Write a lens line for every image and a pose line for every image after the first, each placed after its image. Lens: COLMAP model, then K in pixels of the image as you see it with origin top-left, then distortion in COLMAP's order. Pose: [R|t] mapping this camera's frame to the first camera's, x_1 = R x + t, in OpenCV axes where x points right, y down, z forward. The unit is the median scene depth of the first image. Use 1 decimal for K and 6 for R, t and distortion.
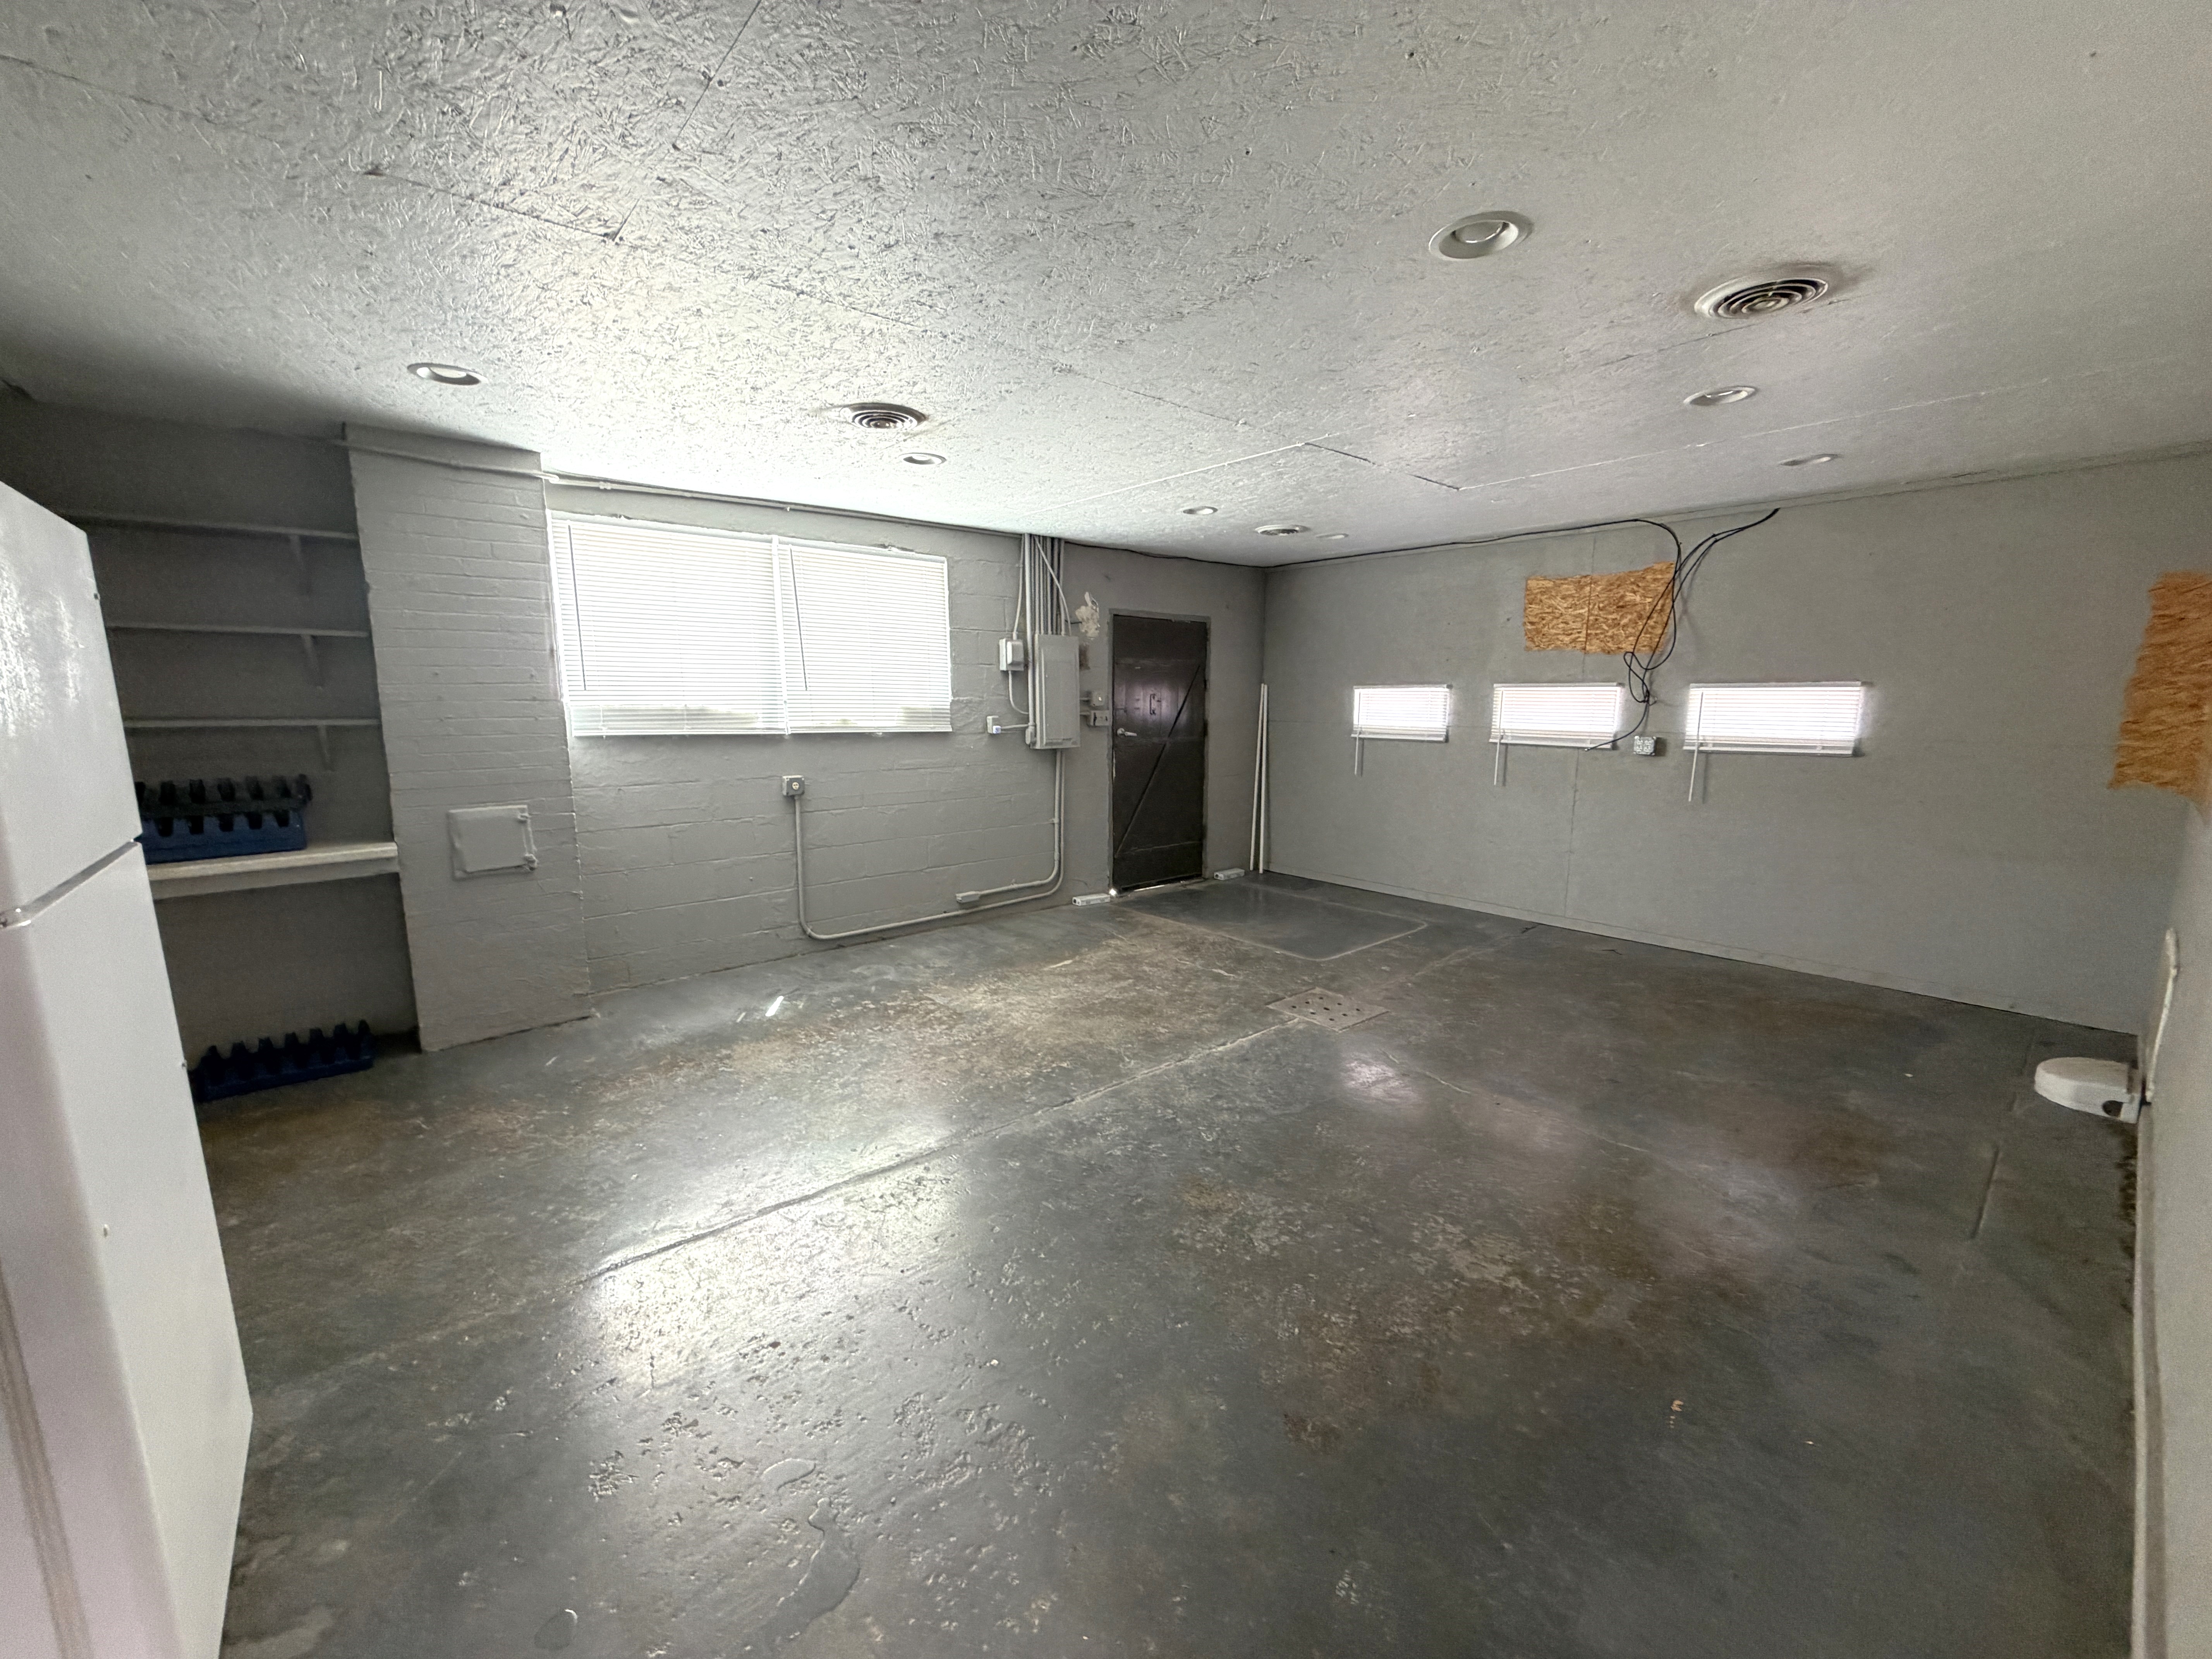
lens RADIAL K [[880.4, 0, 1096.6], [0, 880.4, 836.6], [0, 0, 1]] dist [0.003115, 0.000251]
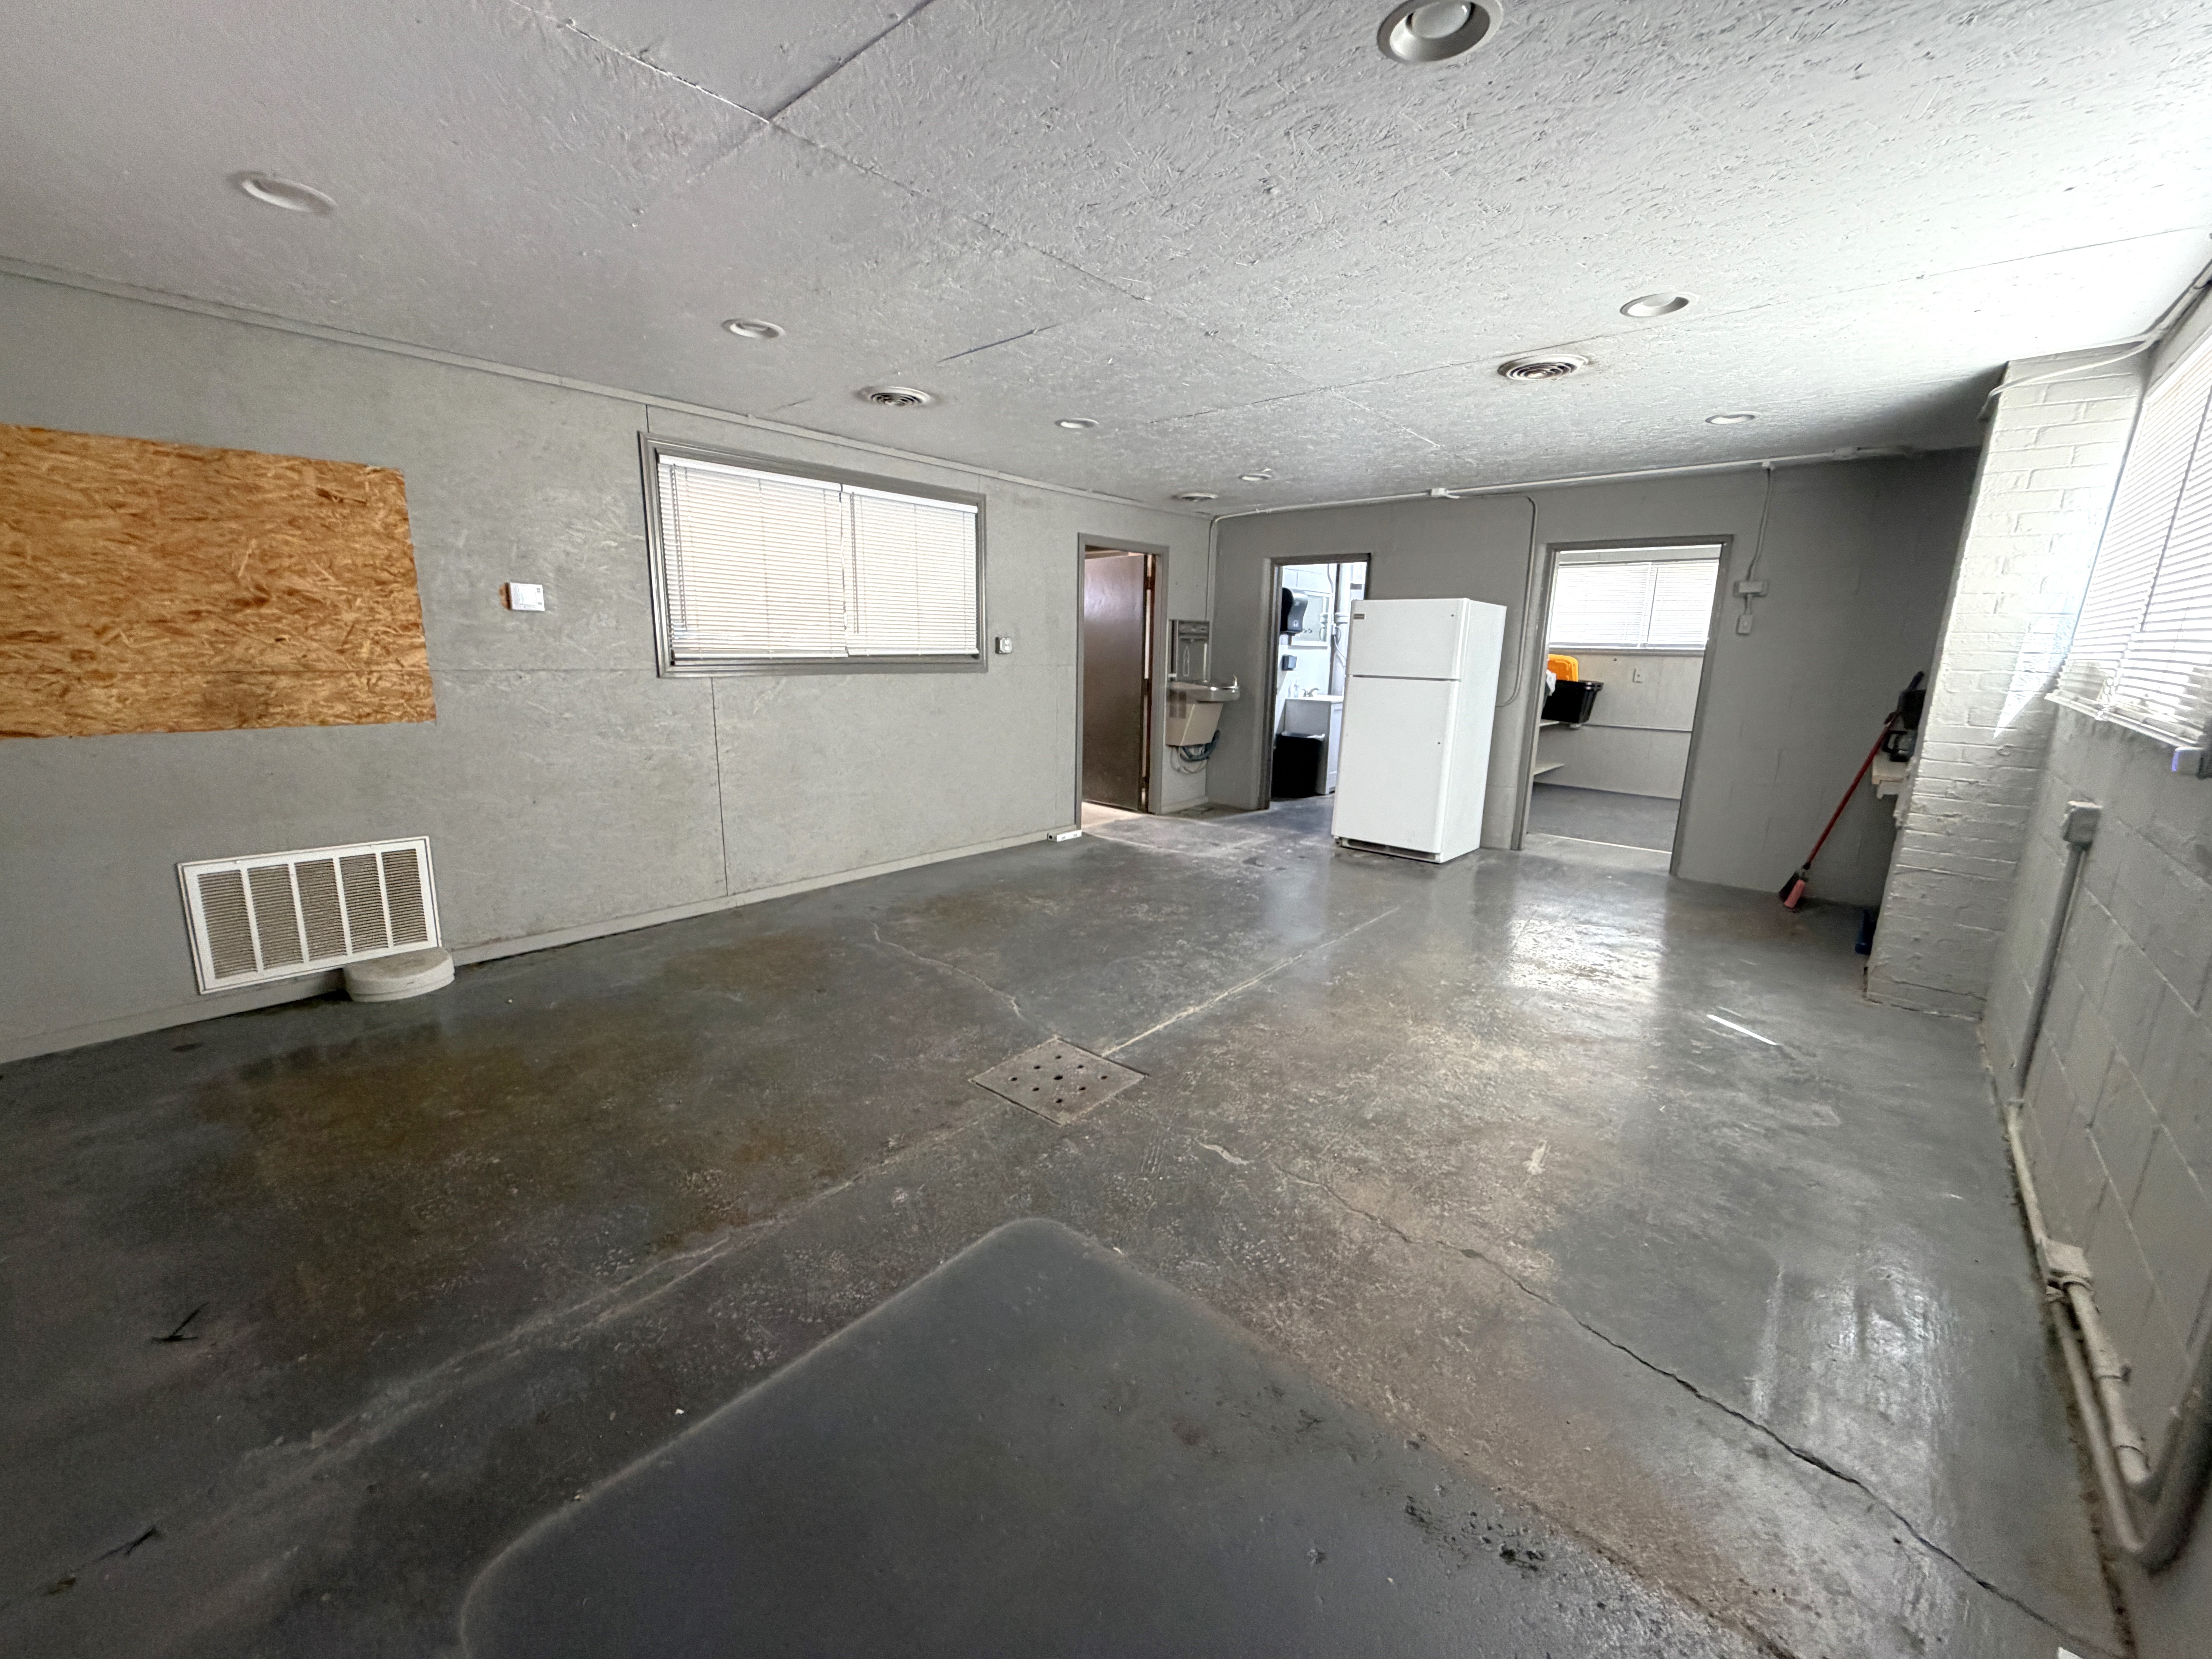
lens RADIAL K [[880.4, 0, 1108.2], [0, 880.4, 836.3], [0, 0, 1]] dist [0.003115, 0.000251]
pose [[-0.988008, 0.011494, -0.153977, 0.298282], [-0.046324, 0.929222, 0.366608, -0.218510], [0.147292, 0.369344, -0.917546, 1.433354]]
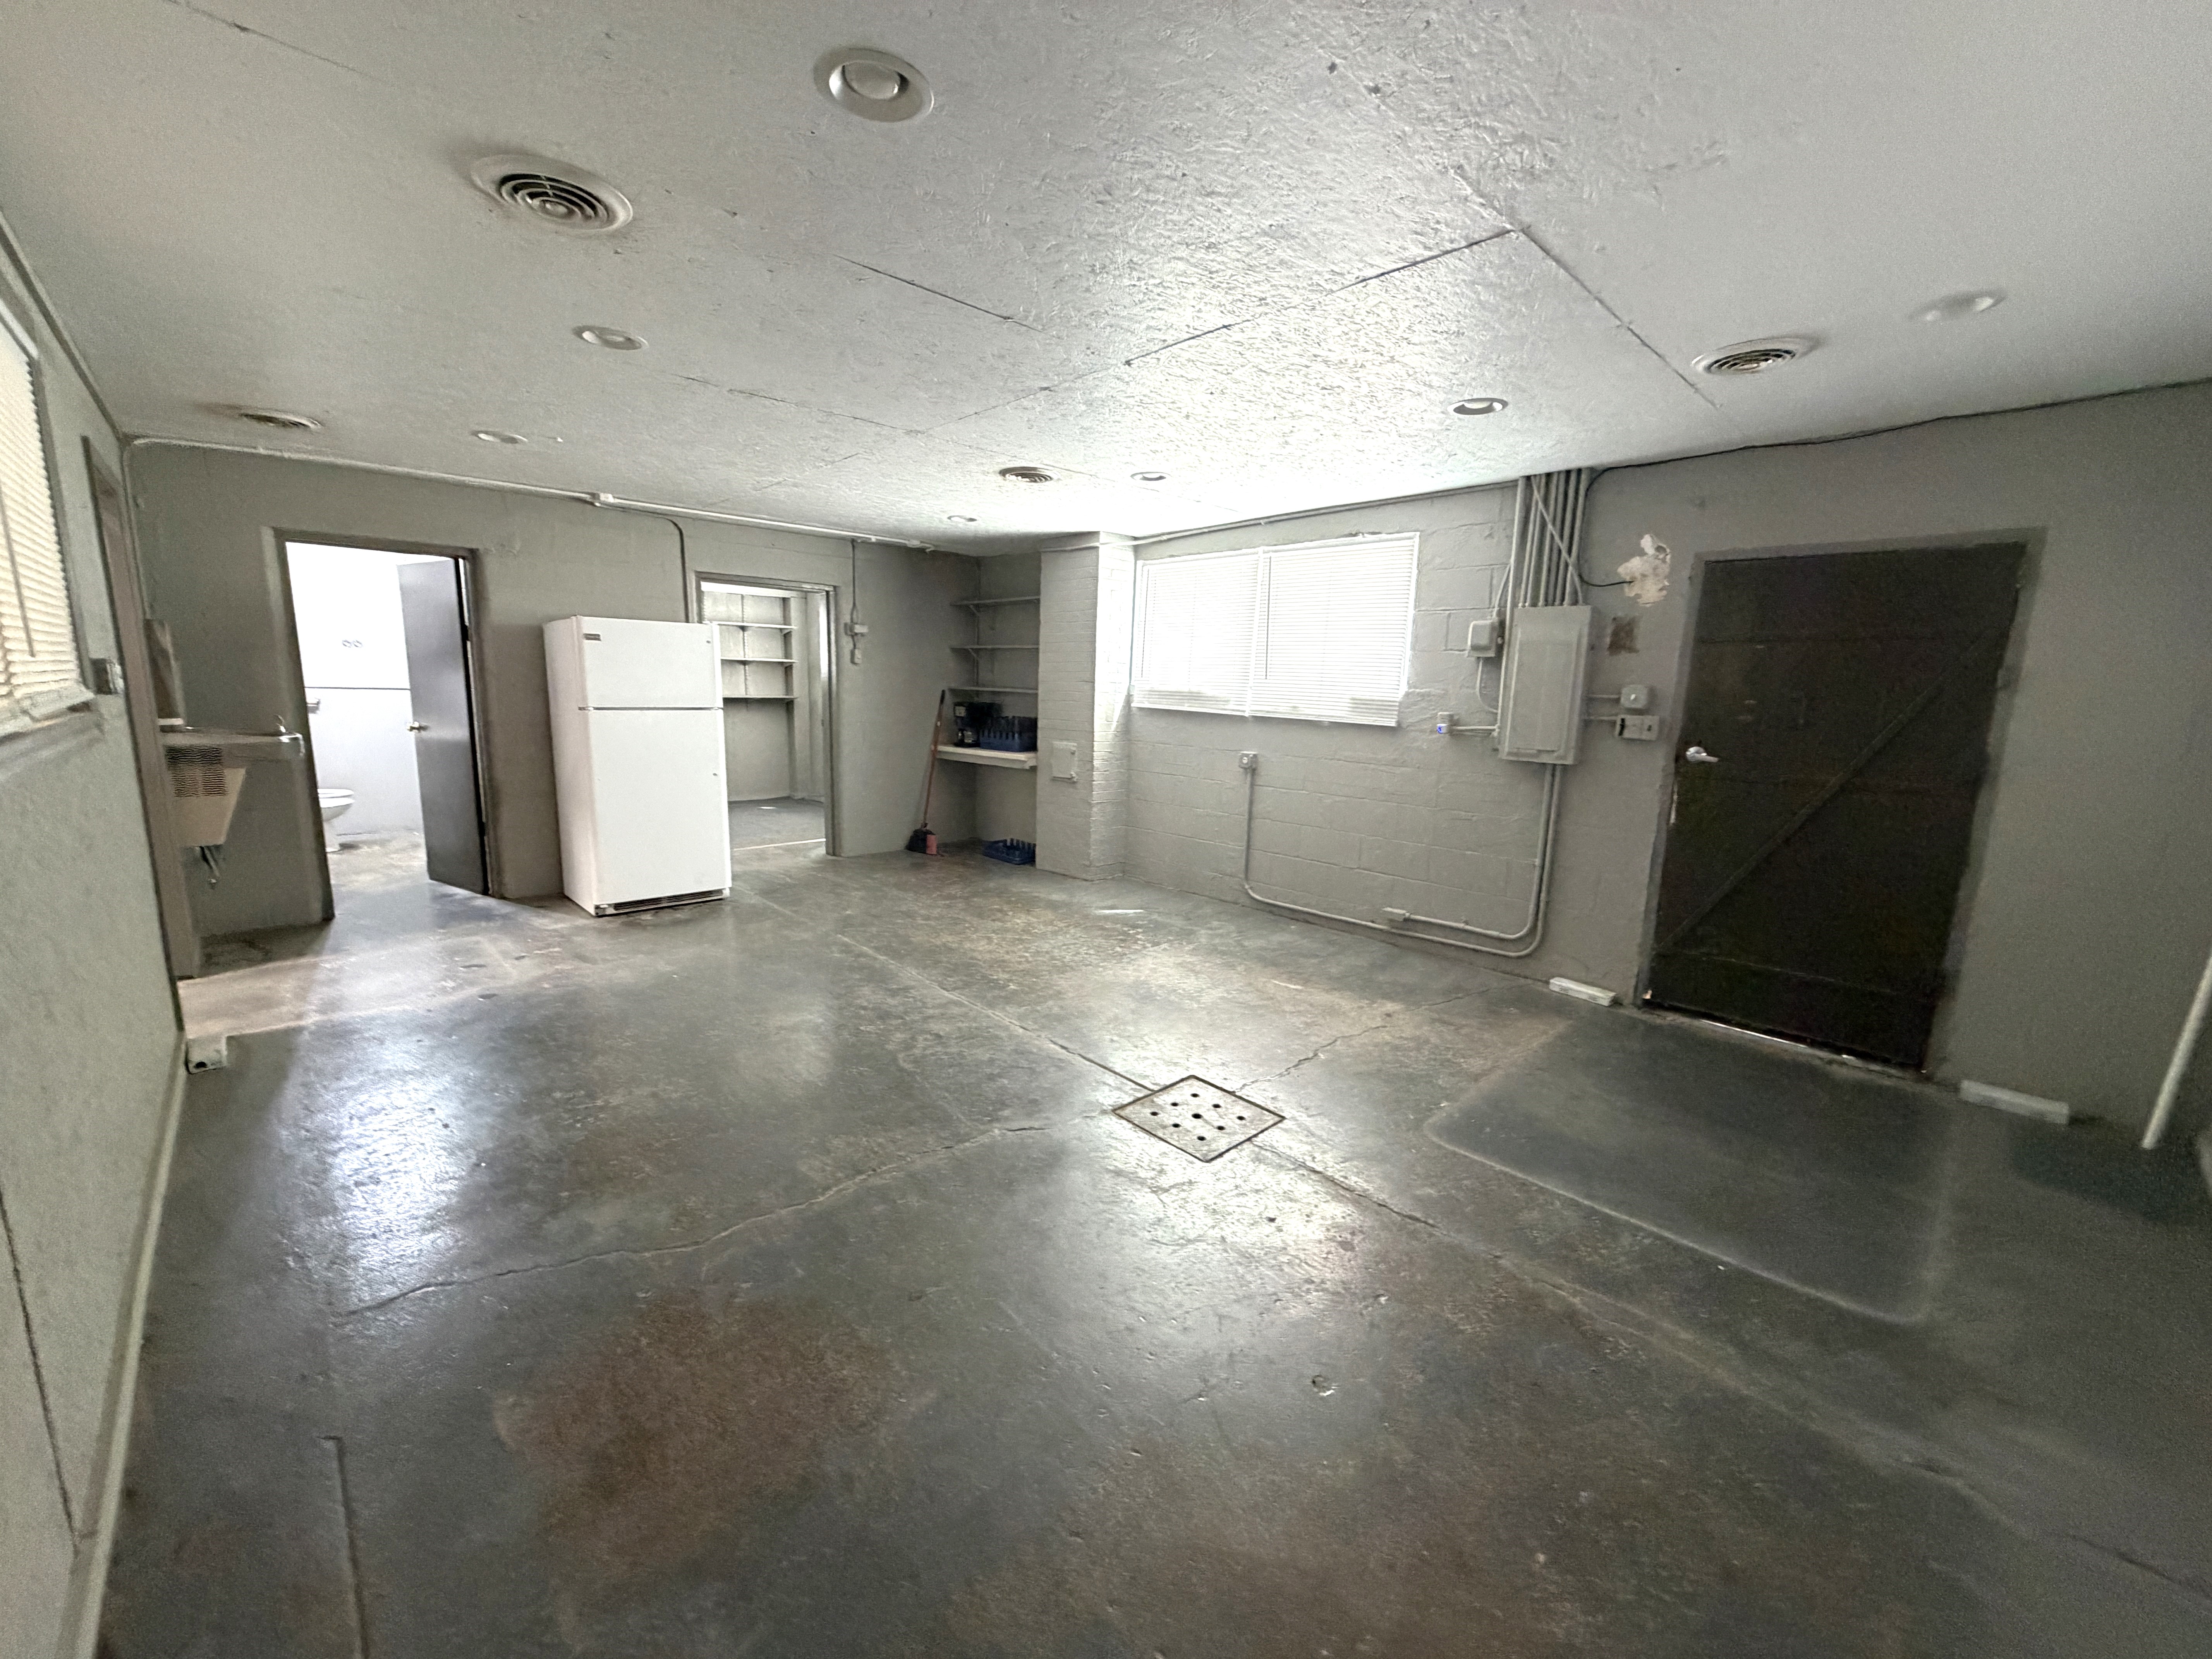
lens RADIAL K [[880.4, 0, 1099.7], [0, 880.4, 826.0], [0, 0, 1]] dist [0.003115, 0.000251]
pose [[0.056425, 0.159773, -0.985540, 0.839366], [-0.185885, 0.971534, 0.146860, -0.111426], [0.980950, 0.174910, 0.084519, 0.746213]]
